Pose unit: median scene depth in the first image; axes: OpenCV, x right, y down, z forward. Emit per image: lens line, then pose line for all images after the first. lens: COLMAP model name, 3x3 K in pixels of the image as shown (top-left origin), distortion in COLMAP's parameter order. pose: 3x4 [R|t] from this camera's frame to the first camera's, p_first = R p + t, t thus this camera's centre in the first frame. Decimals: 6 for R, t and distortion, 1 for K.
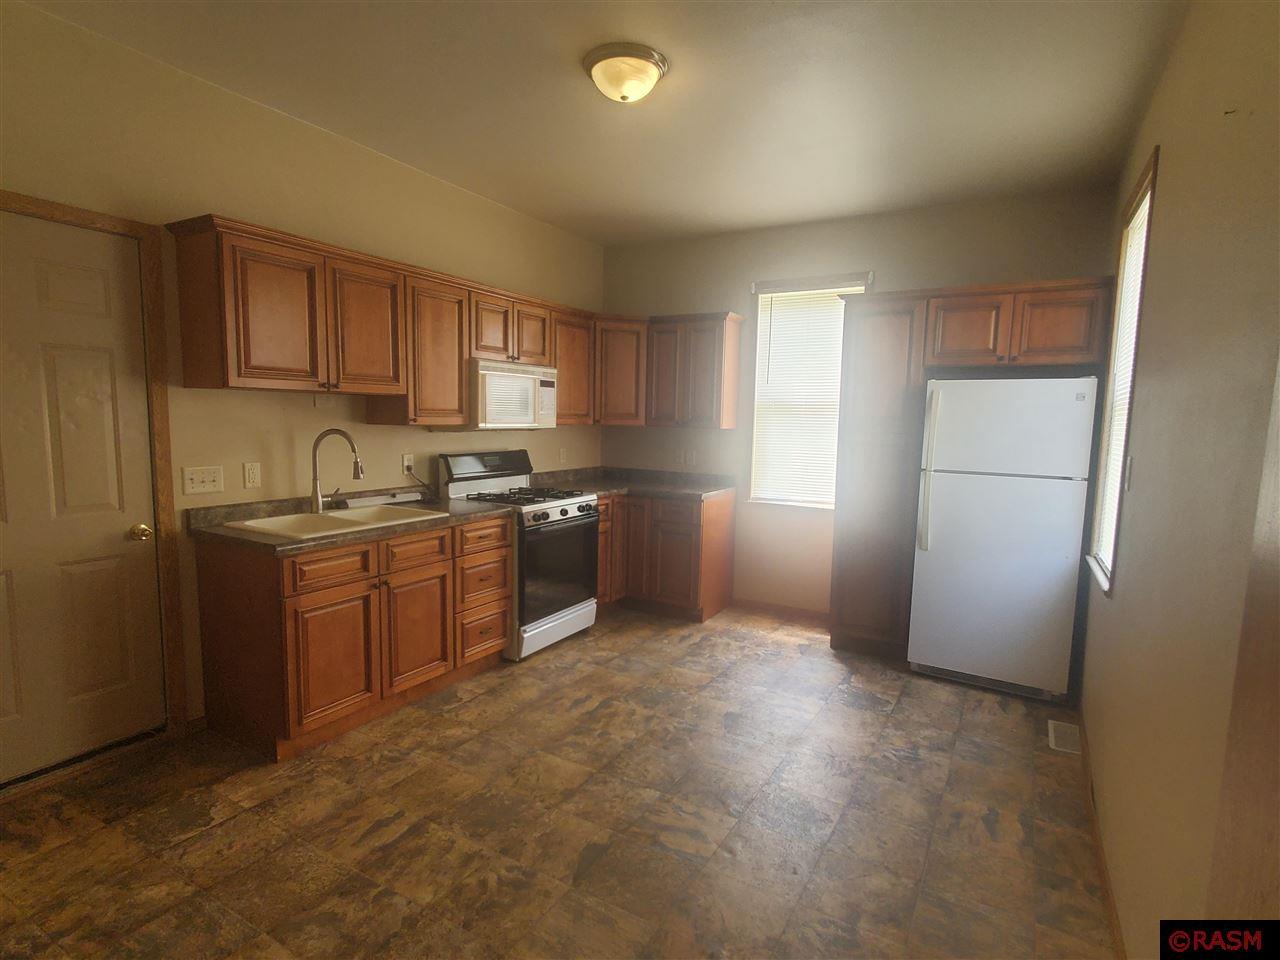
lens RADIAL K [[663.8, 0, 635.7], [0, 663.8, 486.6], [0, 0, 1]] dist [0.011074, -0.001048]
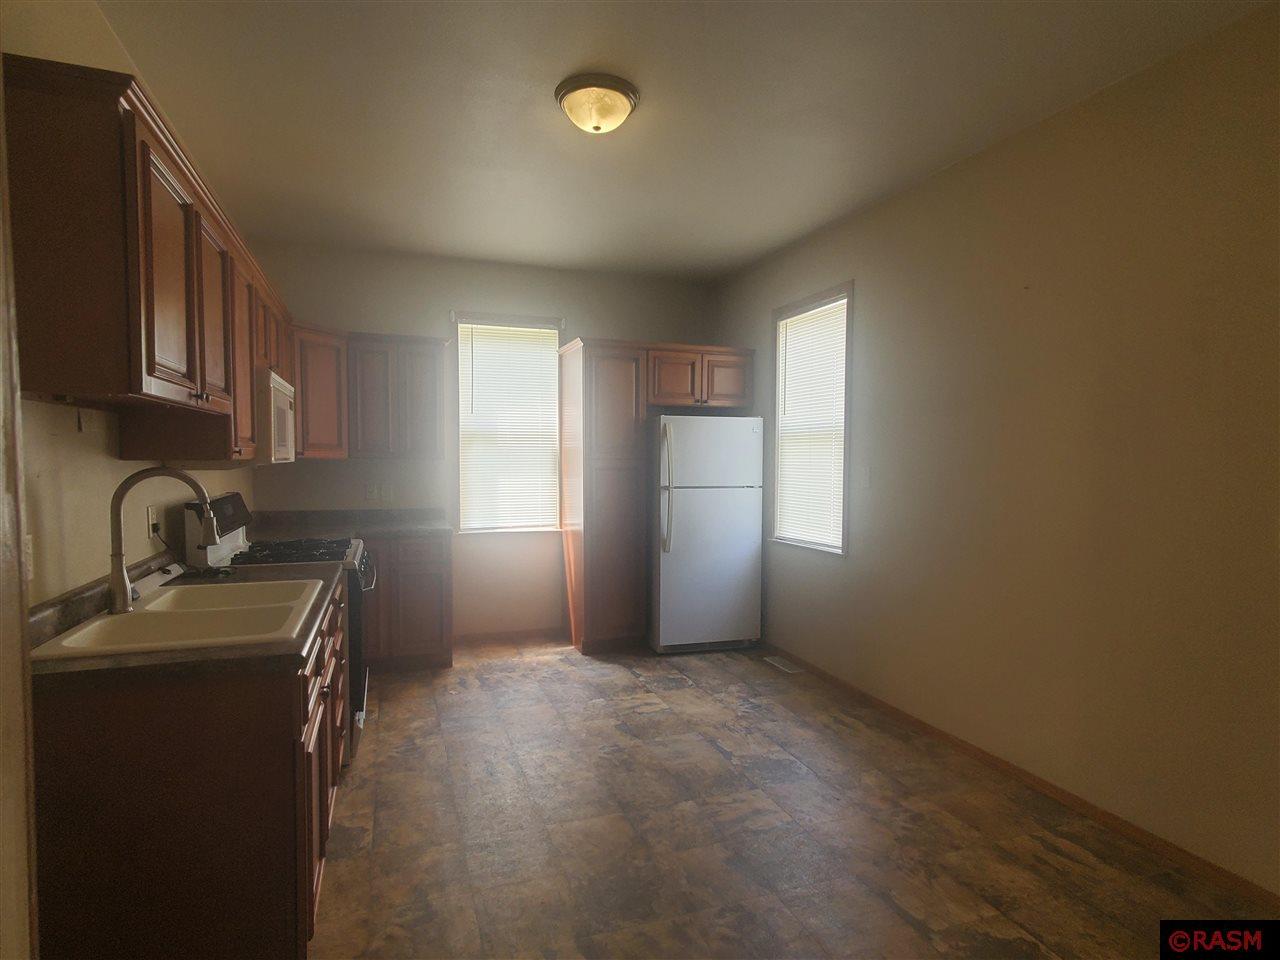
lens RADIAL K [[663.8, 0, 615.3], [0, 663.8, 487.4], [0, 0, 1]] dist [0.011074, -0.001048]
pose [[0.663165, -0.053554, 0.746555, -0.501757], [0.088005, 0.996097, -0.006719, -0.022407], [-0.743281, 0.070157, 0.665290, 0.222274]]
